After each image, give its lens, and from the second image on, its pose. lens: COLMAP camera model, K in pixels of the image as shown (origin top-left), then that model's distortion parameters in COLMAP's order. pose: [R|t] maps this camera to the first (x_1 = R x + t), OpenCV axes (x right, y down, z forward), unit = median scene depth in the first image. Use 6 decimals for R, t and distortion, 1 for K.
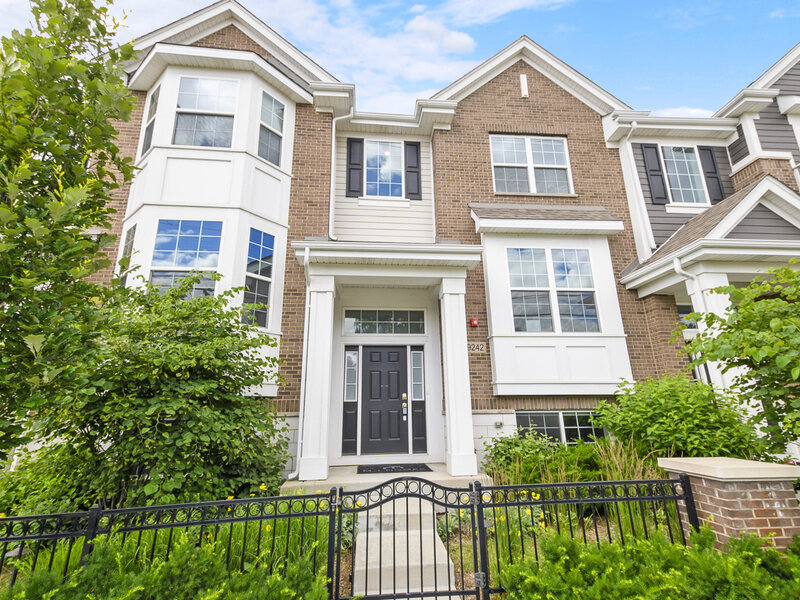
lens RADIAL K [[392.1, 0, 400.0], [0, 392.1, 300.0], [0, 0, 1]] dist [0.037076, -0.000581]
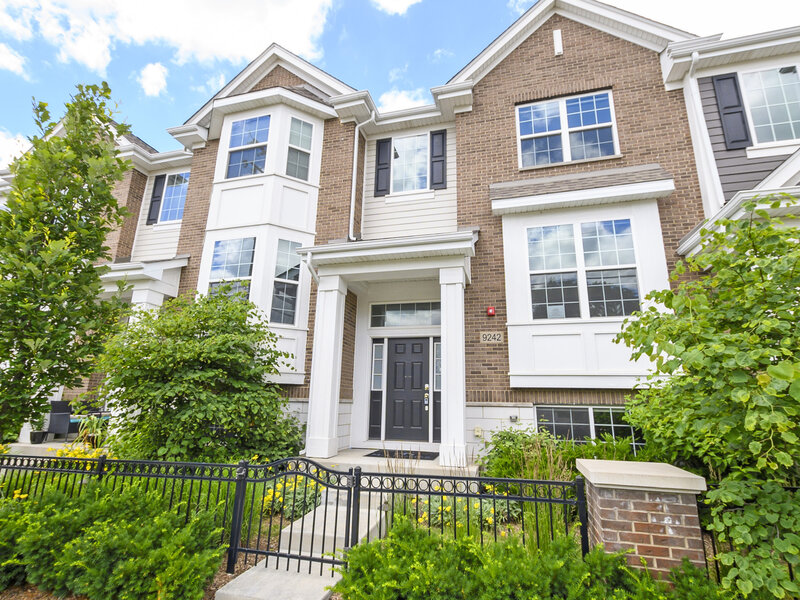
lens RADIAL K [[394.8, 0, 404.2], [0, 394.8, 302.0], [0, 0, 1]] dist [0.000446, -0.000067]
pose [[0.934387, -0.054982, -0.351993, 0.322759], [0.065946, 0.997638, 0.019223, 0.002382], [0.350104, -0.041174, 0.935805, 0.032336]]
